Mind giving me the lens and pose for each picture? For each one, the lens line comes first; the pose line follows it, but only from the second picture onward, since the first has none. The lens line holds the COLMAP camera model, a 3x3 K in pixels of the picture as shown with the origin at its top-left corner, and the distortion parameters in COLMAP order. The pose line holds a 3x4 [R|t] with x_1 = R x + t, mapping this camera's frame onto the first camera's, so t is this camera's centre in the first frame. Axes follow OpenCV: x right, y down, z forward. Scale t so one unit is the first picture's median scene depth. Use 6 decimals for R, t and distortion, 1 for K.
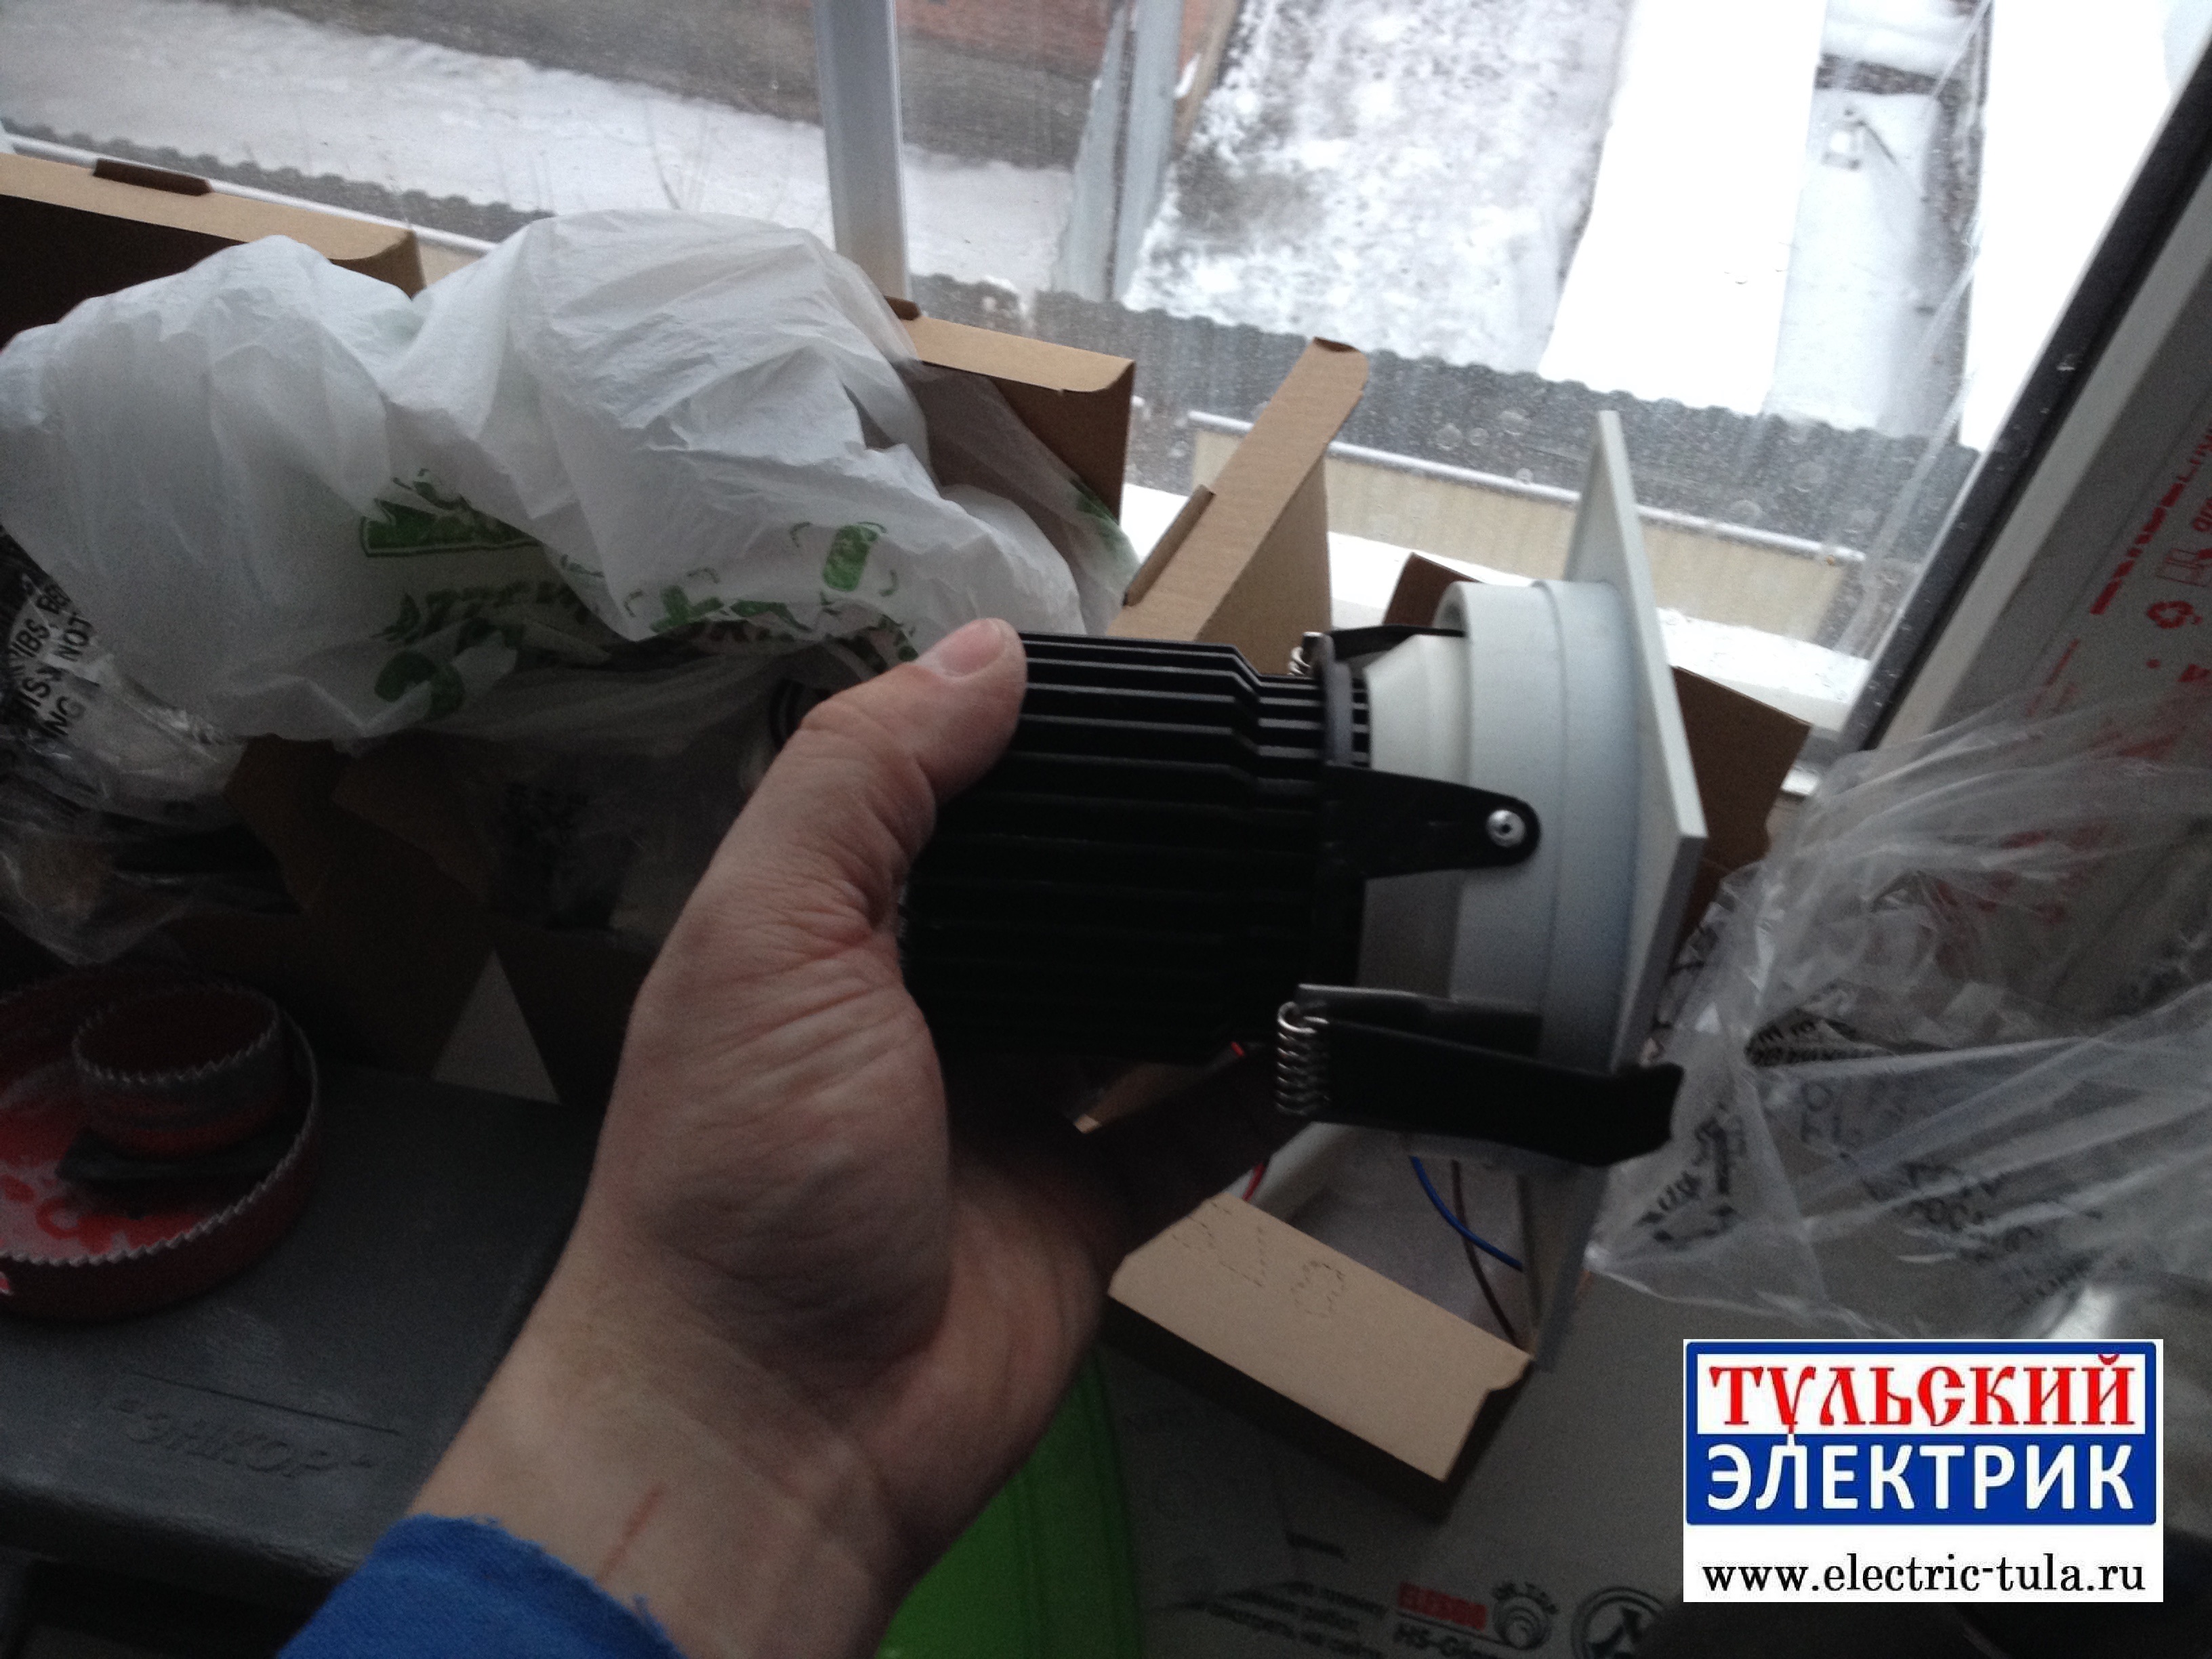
lens RADIAL K [[1898.1, 0, 1106.0], [0, 1898.1, 829.5], [0, 0, 1]] dist [0.169218, -0.331243]
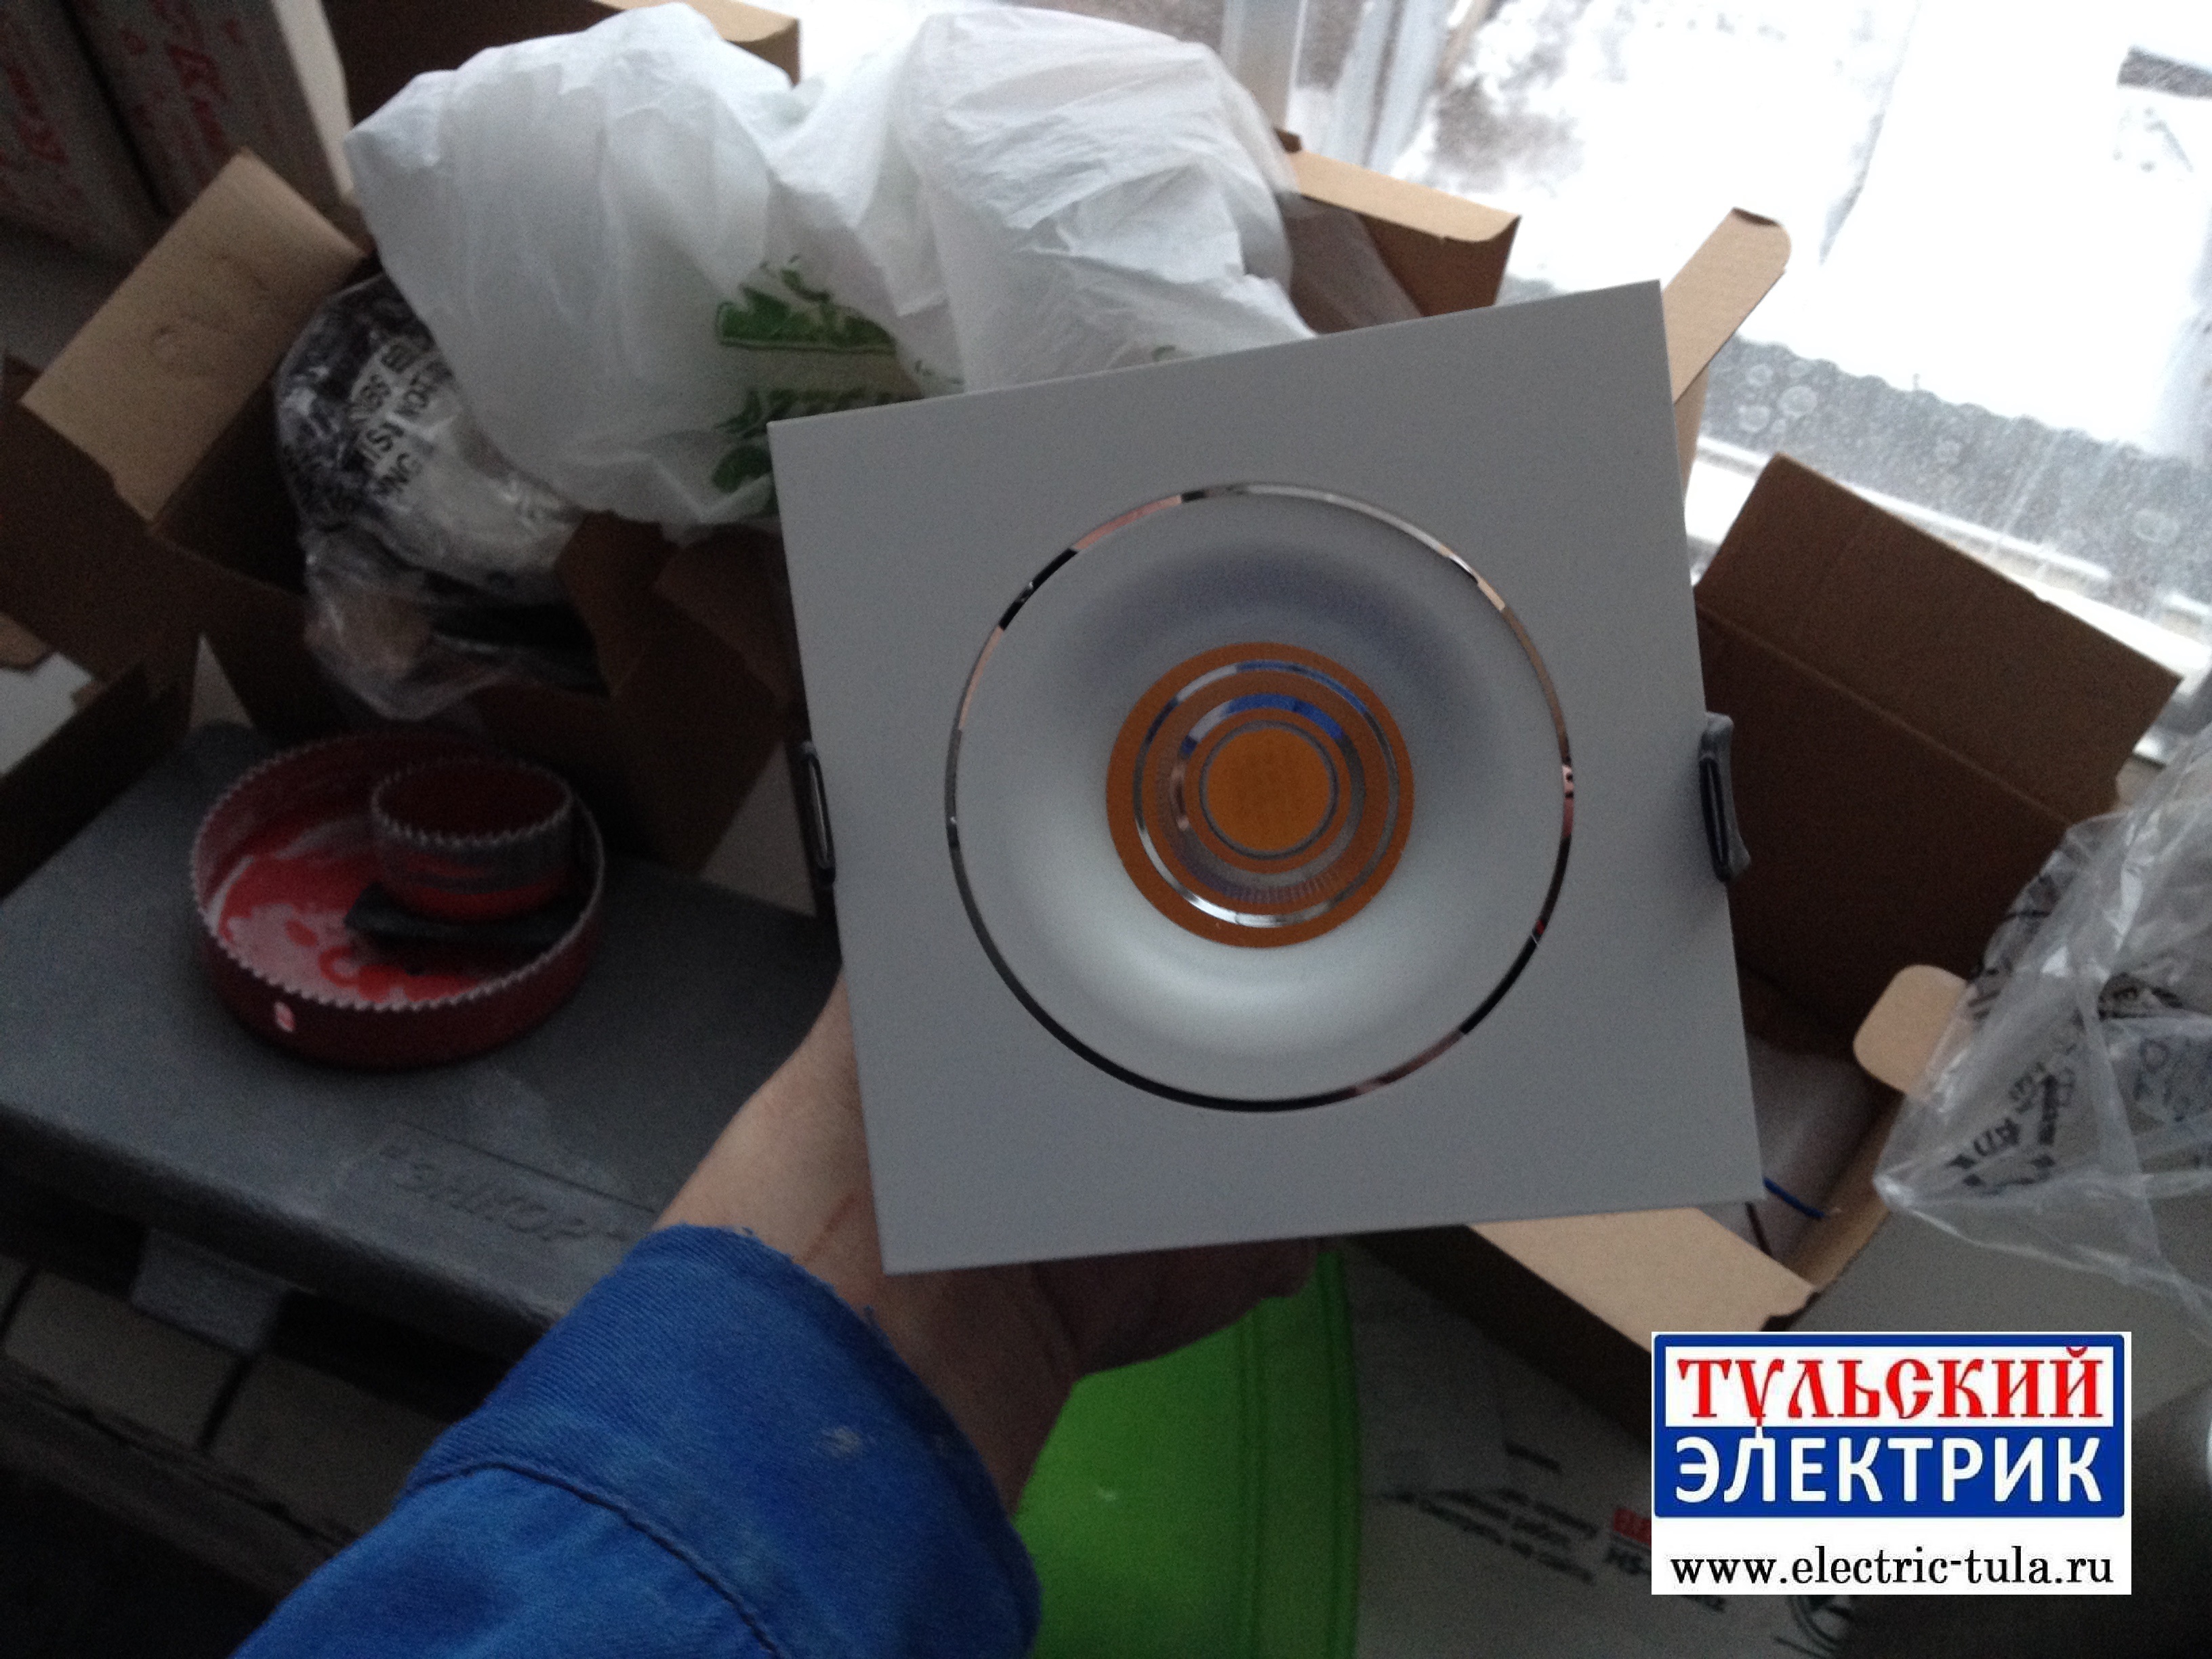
lens RADIAL K [[1898.1, 0, 1106.0], [0, 1898.1, 829.5], [0, 0, 1]] dist [0.169218, -0.331243]
pose [[0.990898, 0.118890, -0.063130, -0.091994], [-0.117241, 0.992673, 0.029221, 0.056178], [0.066141, -0.021553, 0.997577, 0.013639]]
